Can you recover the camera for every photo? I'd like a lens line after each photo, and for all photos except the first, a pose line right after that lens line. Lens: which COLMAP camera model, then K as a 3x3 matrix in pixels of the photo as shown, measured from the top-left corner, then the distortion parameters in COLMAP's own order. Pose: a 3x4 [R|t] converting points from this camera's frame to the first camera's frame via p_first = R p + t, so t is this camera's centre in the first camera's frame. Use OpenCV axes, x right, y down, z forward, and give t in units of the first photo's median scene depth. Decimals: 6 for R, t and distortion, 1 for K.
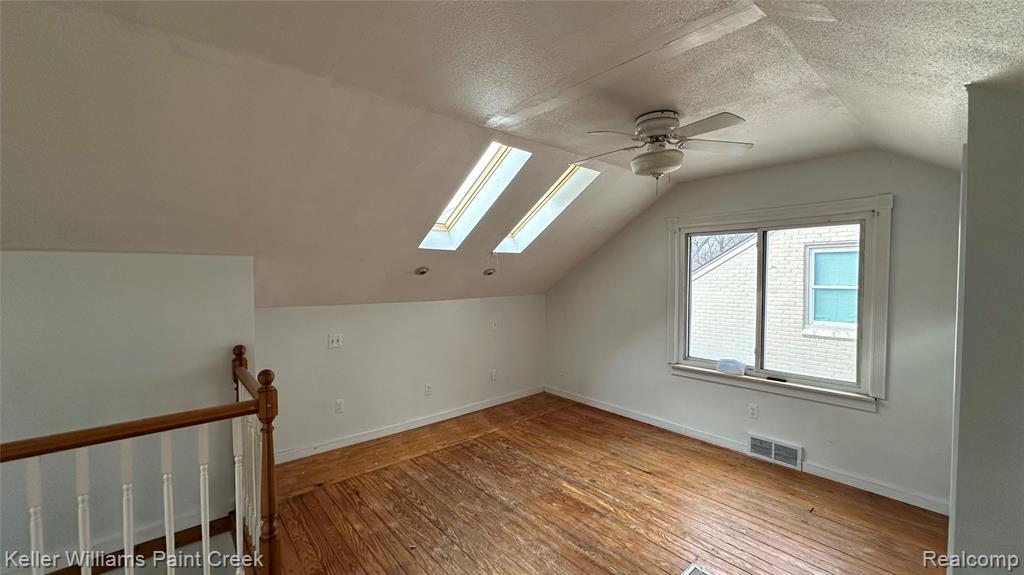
lens RADIAL K [[407.4, 0, 513.2], [0, 407.4, 287.9], [0, 0, 1]] dist [-0.001266, 0.000549]
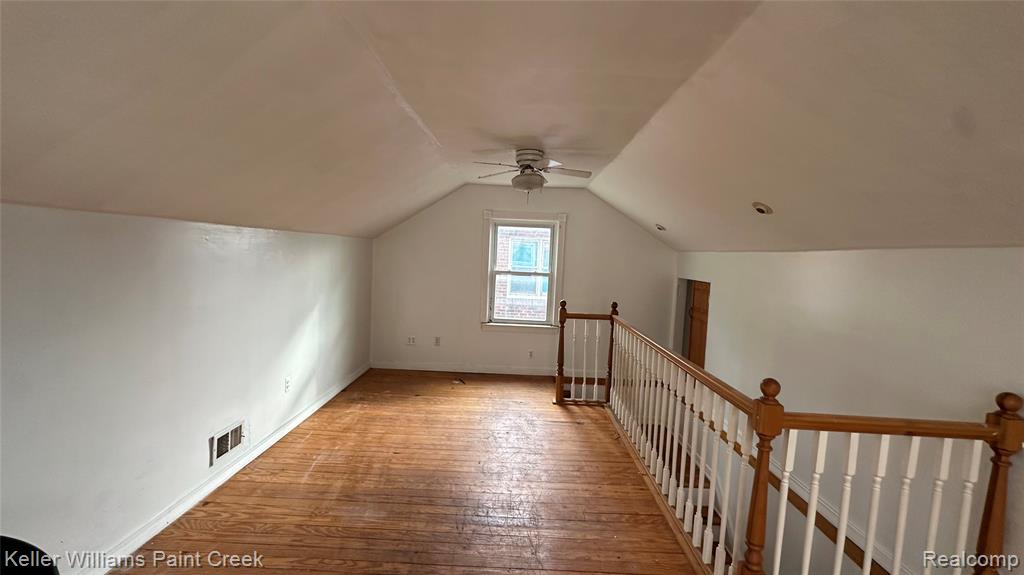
lens RADIAL K [[407.4, 0, 513.2], [0, 407.4, 287.9], [0, 0, 1]] dist [-0.001266, 0.000549]
pose [[-0.663277, 0.034025, -0.747600, 0.220628], [-0.069867, 0.991788, 0.107124, -0.025982], [0.745106, 0.123286, -0.655453, 0.639245]]
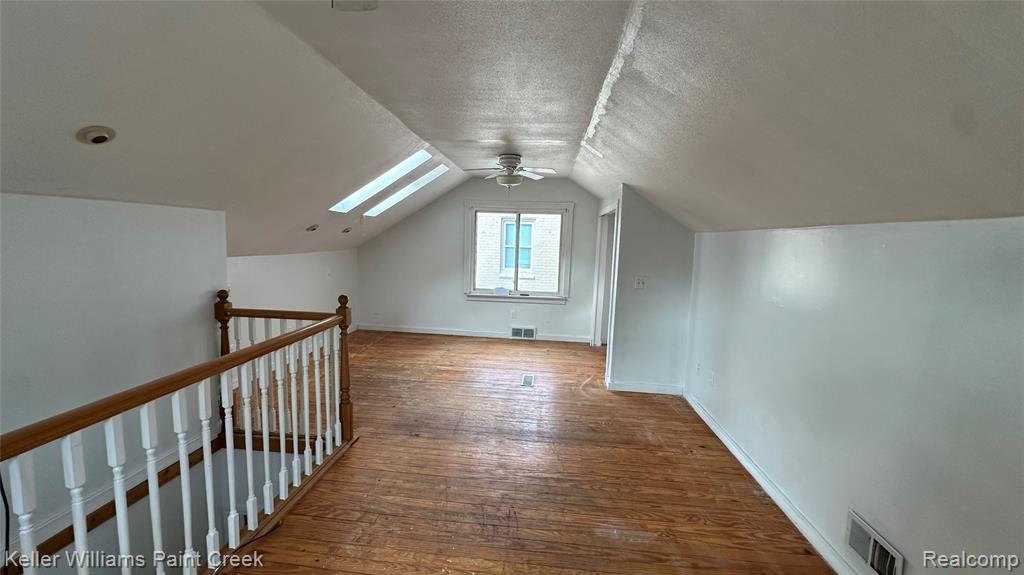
lens RADIAL K [[407.4, 0, 513.2], [0, 407.4, 287.9], [0, 0, 1]] dist [-0.001266, 0.000549]
pose [[0.721379, -0.059484, 0.689981, -0.675787], [-0.010573, 0.995242, 0.096854, 0.012459], [-0.692460, -0.077164, 0.717318, -0.298654]]
